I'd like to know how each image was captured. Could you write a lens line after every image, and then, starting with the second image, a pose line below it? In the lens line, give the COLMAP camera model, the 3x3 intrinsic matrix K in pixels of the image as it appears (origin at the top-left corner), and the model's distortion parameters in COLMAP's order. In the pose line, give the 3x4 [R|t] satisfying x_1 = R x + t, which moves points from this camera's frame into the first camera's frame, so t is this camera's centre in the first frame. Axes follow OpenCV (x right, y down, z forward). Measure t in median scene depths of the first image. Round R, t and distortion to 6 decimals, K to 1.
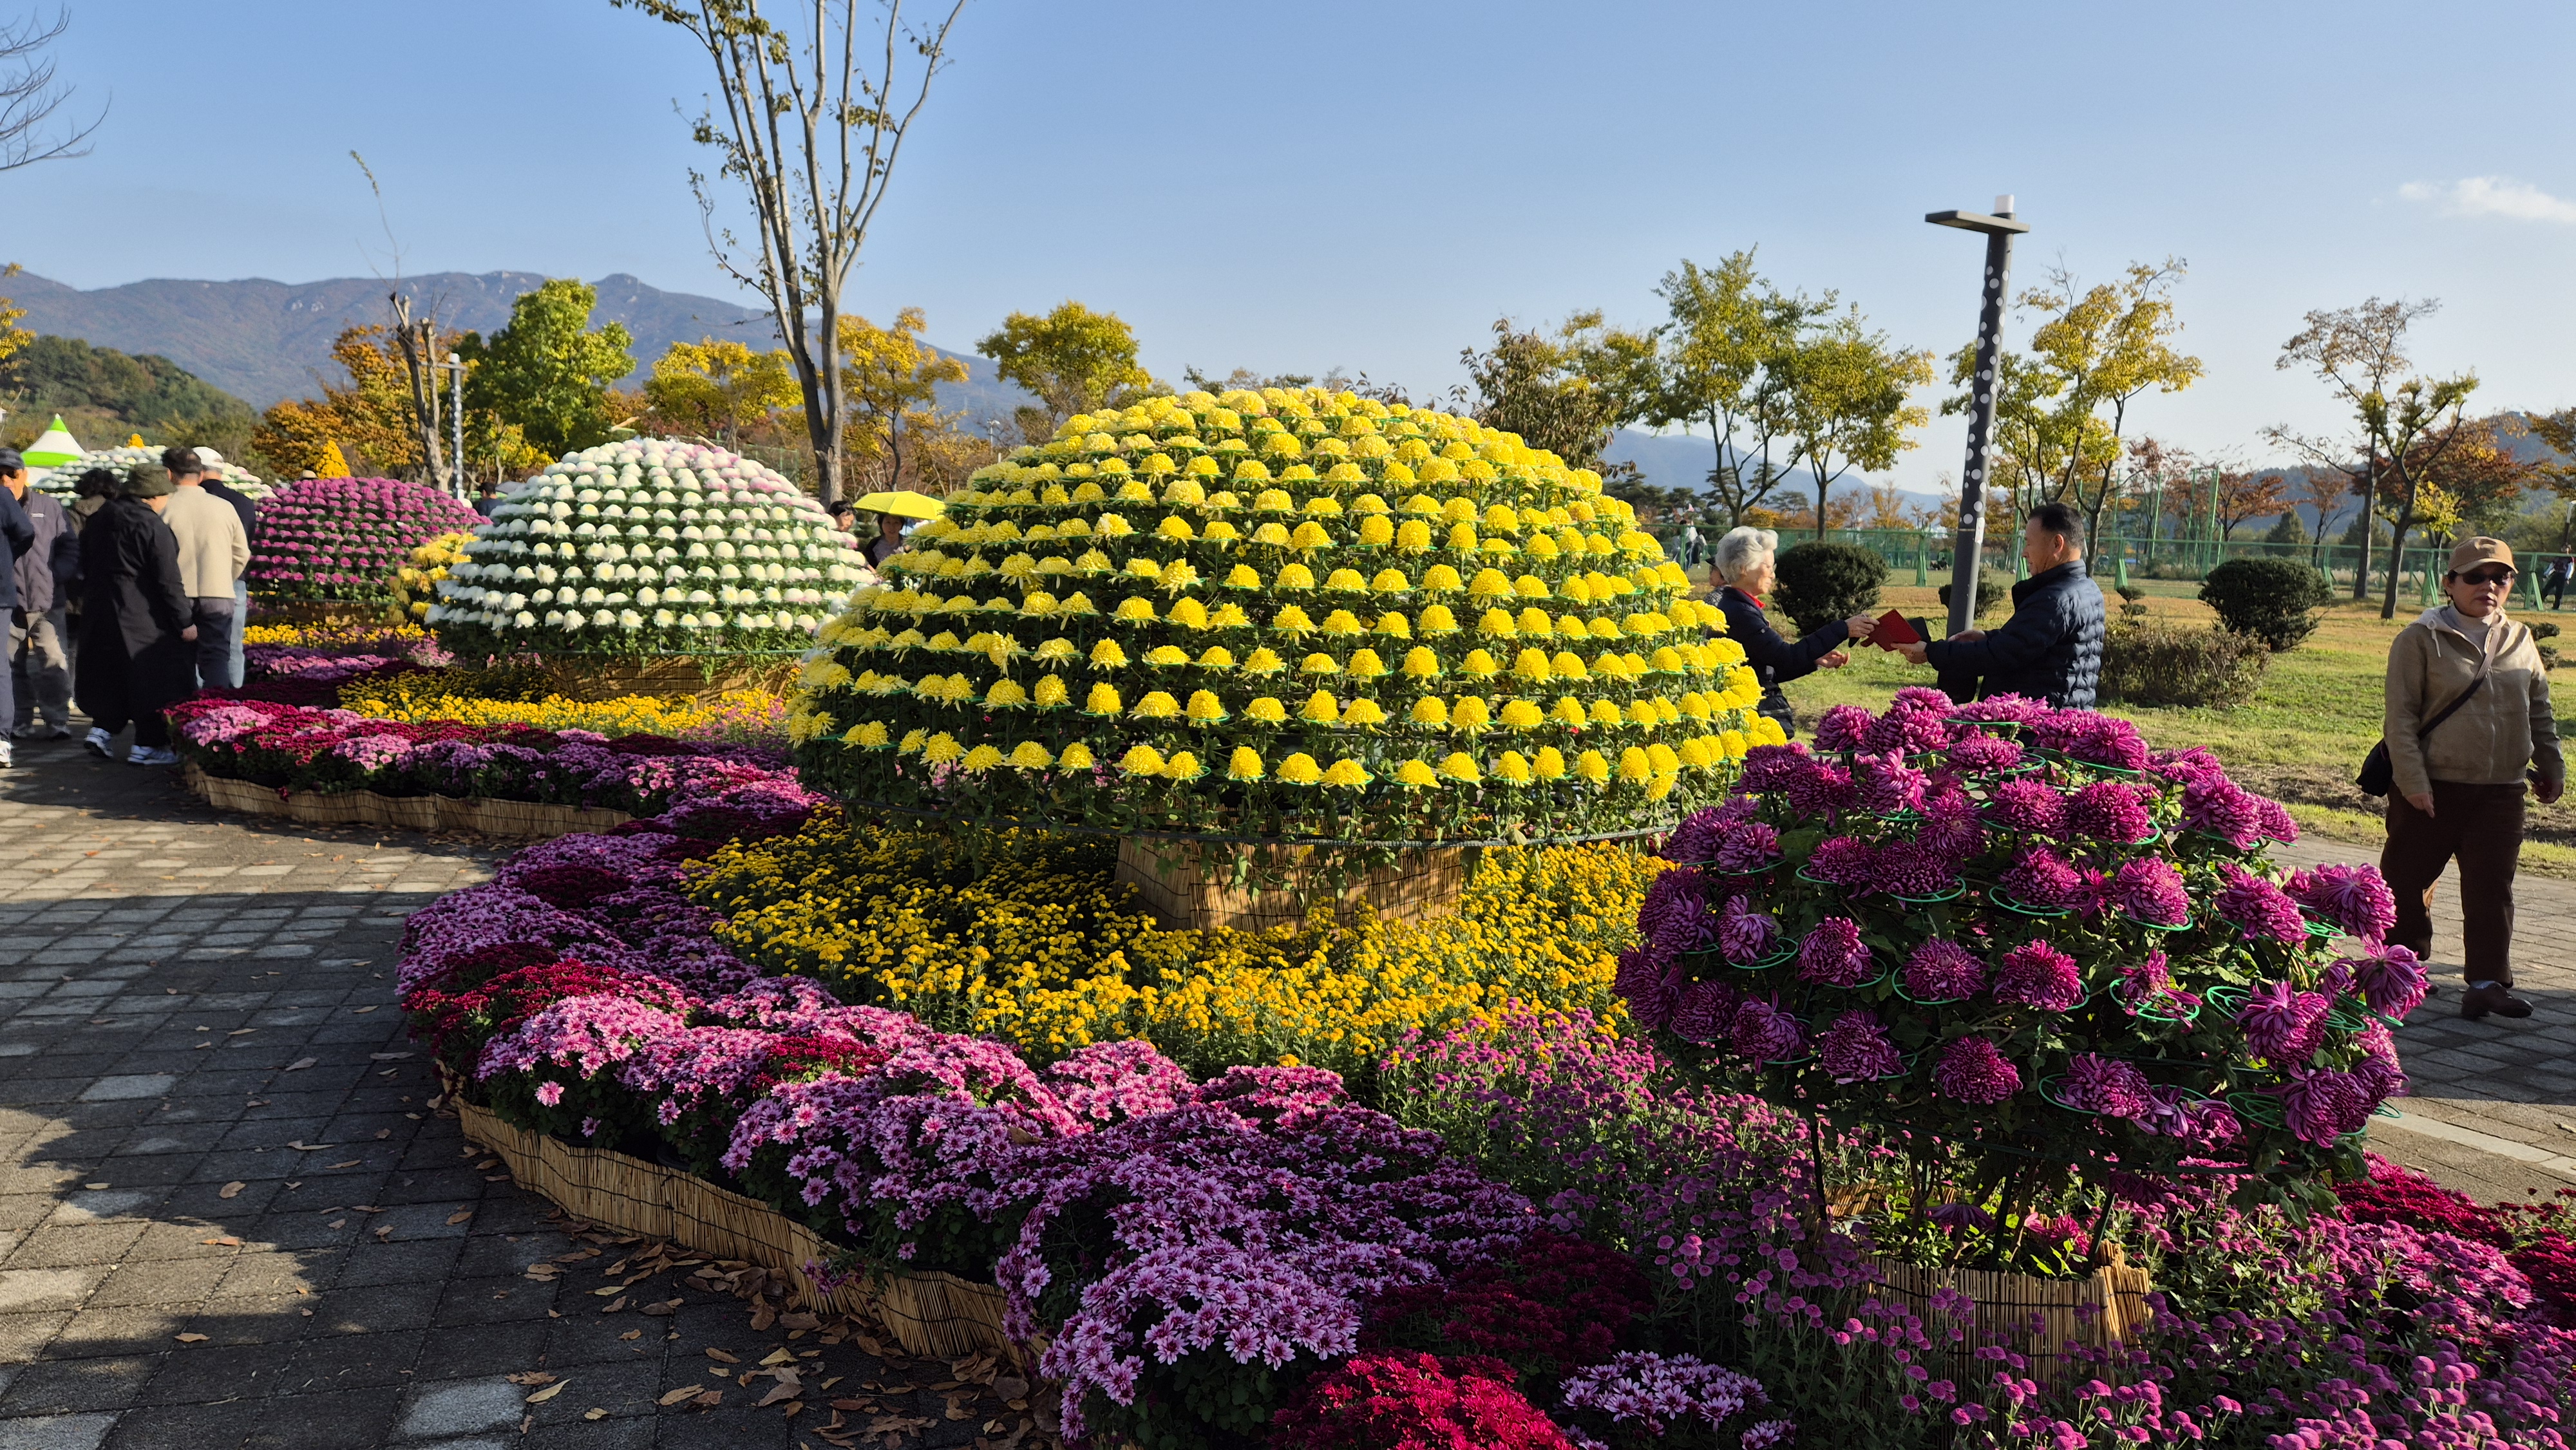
lens RADIAL K [[1707.1, 0, 1288.0], [0, 1707.1, 725.0], [0, 0, 1]] dist [0.087710, -0.078120]
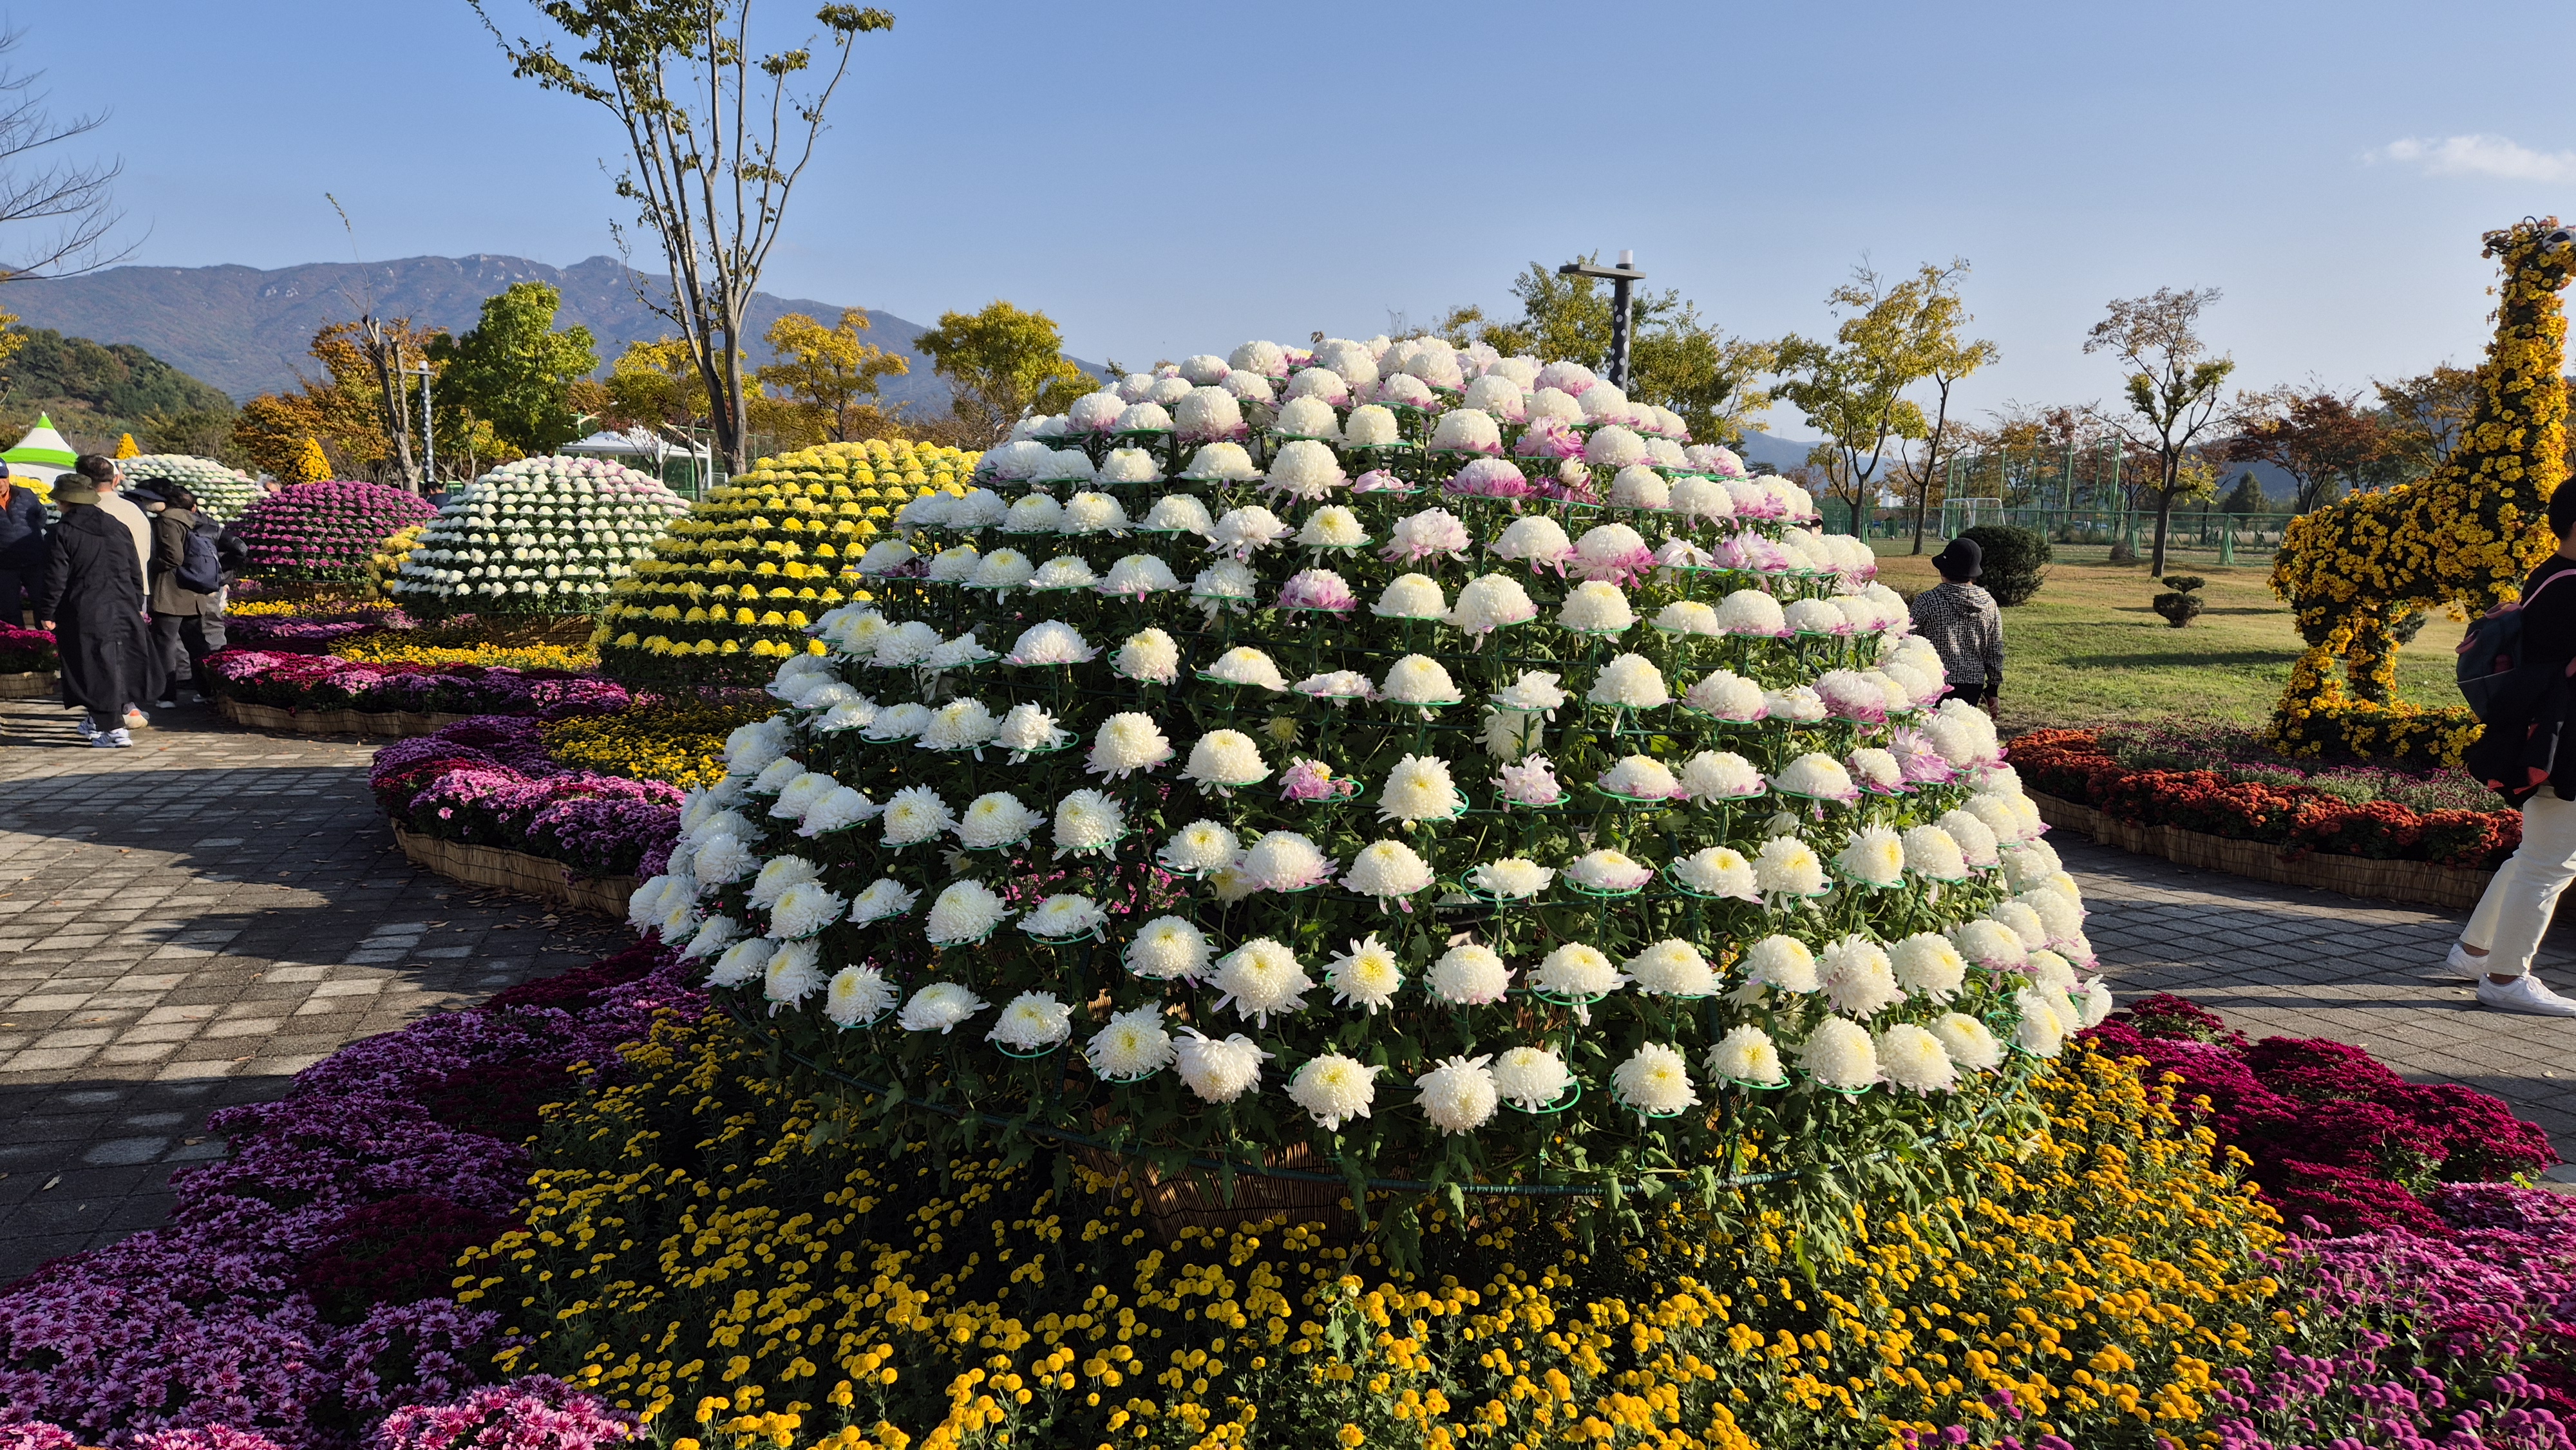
lens RADIAL K [[1665.1, 0, 1285.8], [0, 1665.1, 720.0], [0, 0, 1]] dist [0.087826, -0.073008]
pose [[0.999764, -0.015512, 0.015214, 0.186777], [0.015308, 0.999793, 0.013427, 0.034118], [-0.015420, -0.013191, 0.999794, -0.350255]]
